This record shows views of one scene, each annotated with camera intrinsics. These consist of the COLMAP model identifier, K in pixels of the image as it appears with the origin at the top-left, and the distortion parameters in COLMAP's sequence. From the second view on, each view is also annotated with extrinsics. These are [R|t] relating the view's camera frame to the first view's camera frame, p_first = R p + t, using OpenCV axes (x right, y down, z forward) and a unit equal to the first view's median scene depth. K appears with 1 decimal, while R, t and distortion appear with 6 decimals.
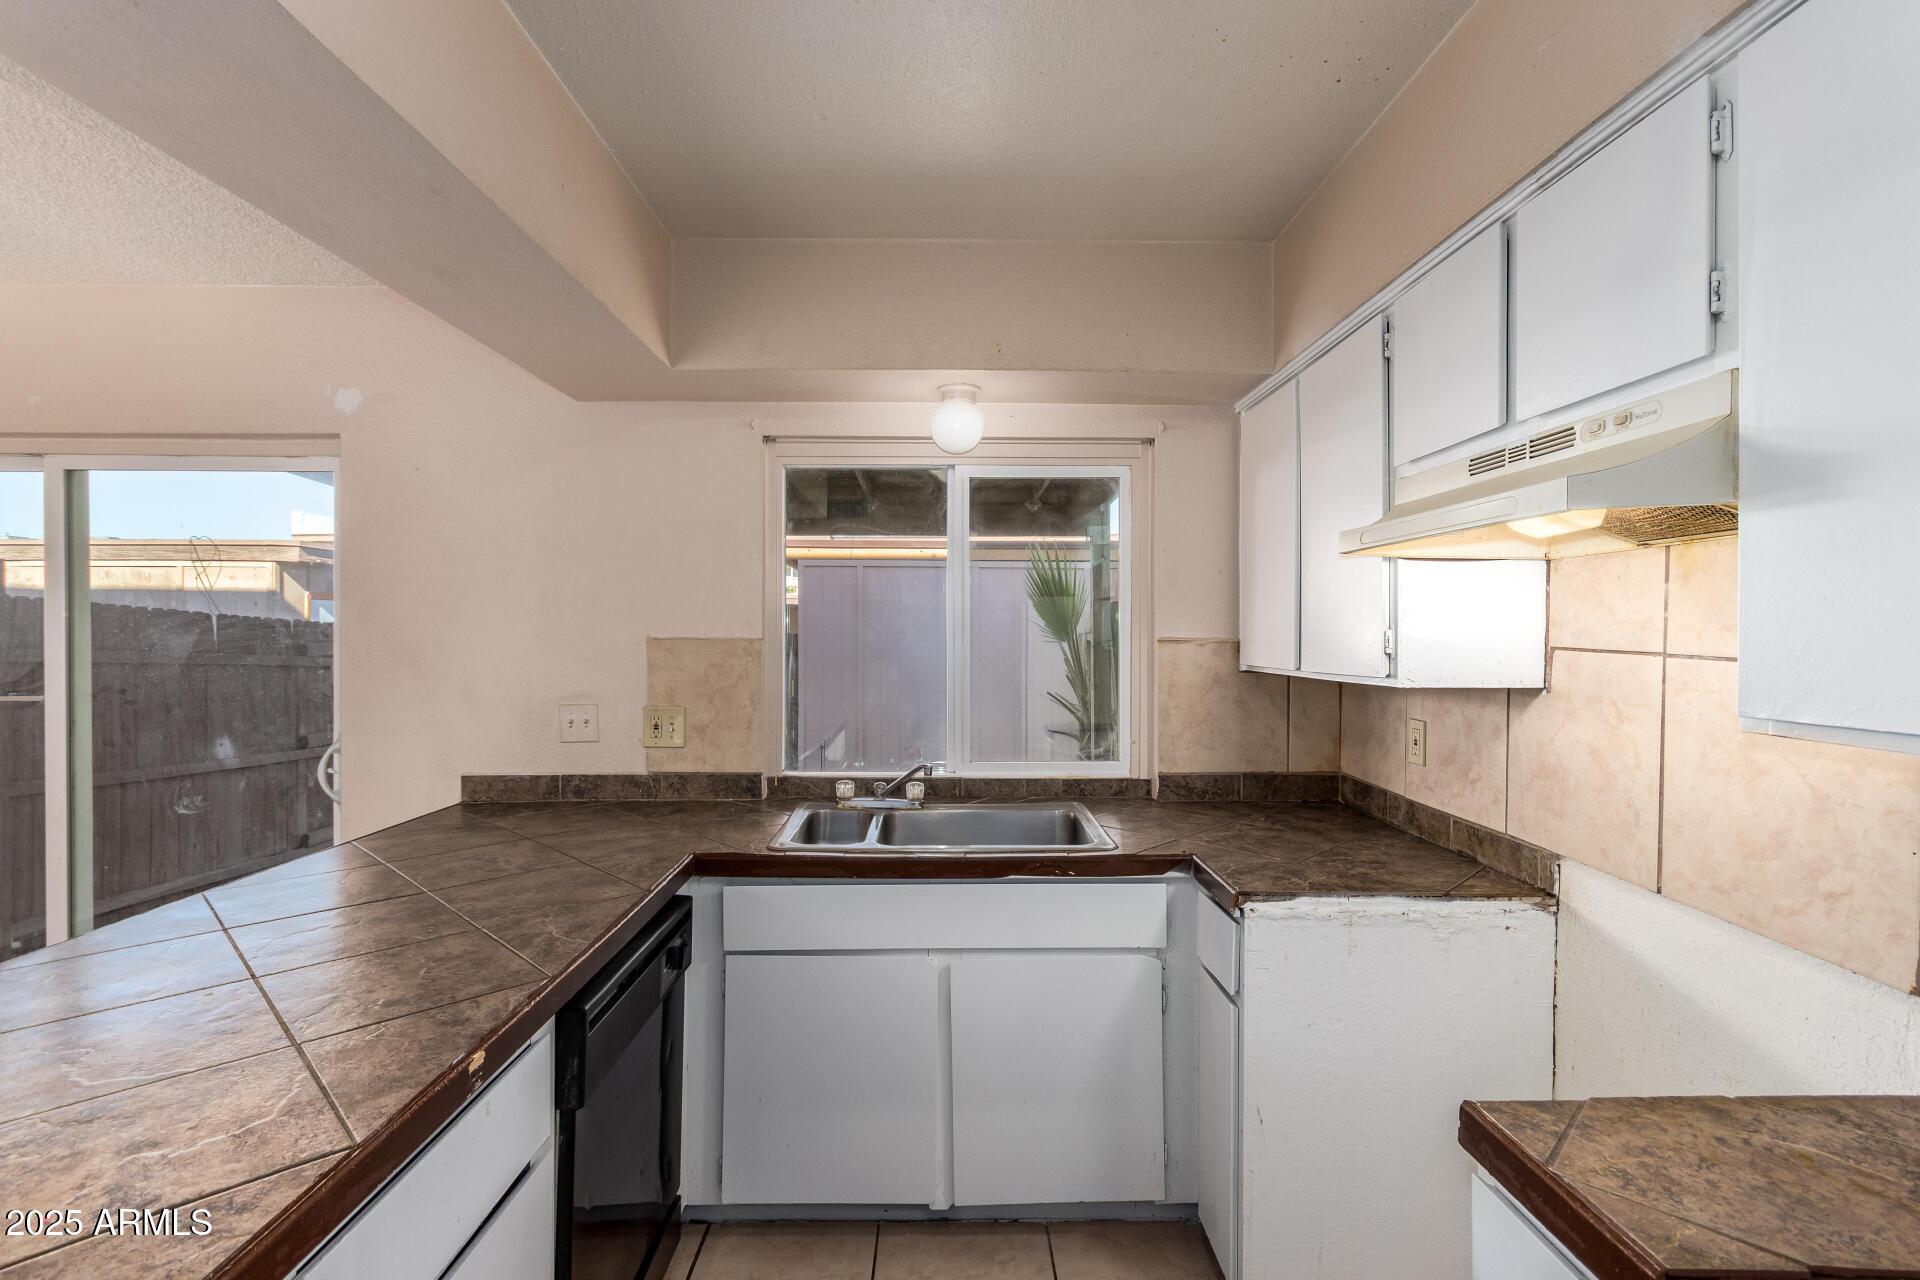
lens RADIAL K [[893.0, 0, 955.2], [0, 893.0, 641.9], [0, 0, 1]] dist [0.001417, 0.001122]
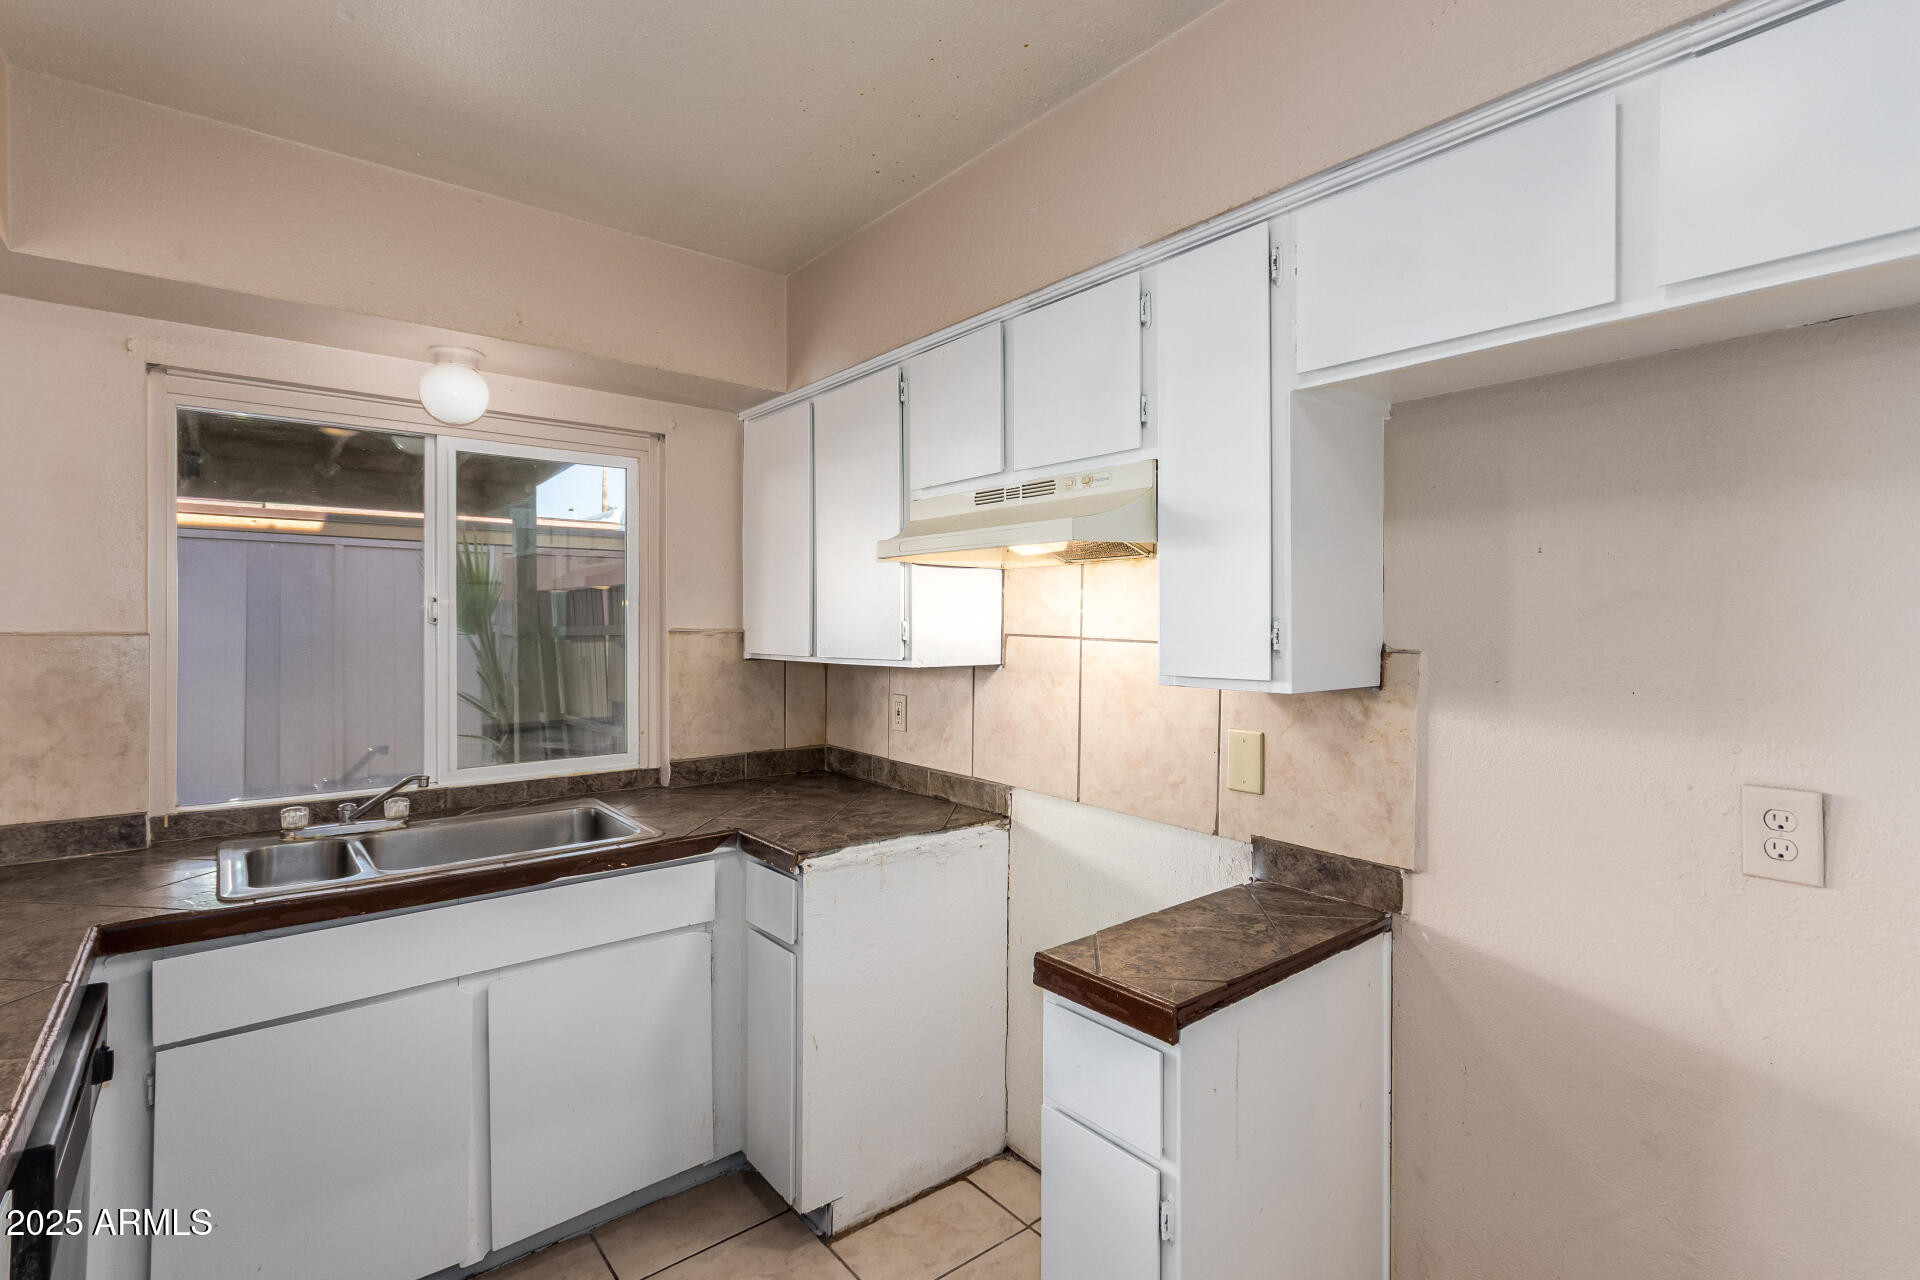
lens RADIAL K [[898.5, 0, 964.4], [0, 898.5, 631.6], [0, 0, 1]] dist [0.000497, 0.000239]
pose [[0.780947, -0.007061, 0.624557, -0.203586], [0.008207, 0.999966, 0.001044, 0.000131], [-0.624543, 0.004311, 0.780978, -0.023343]]
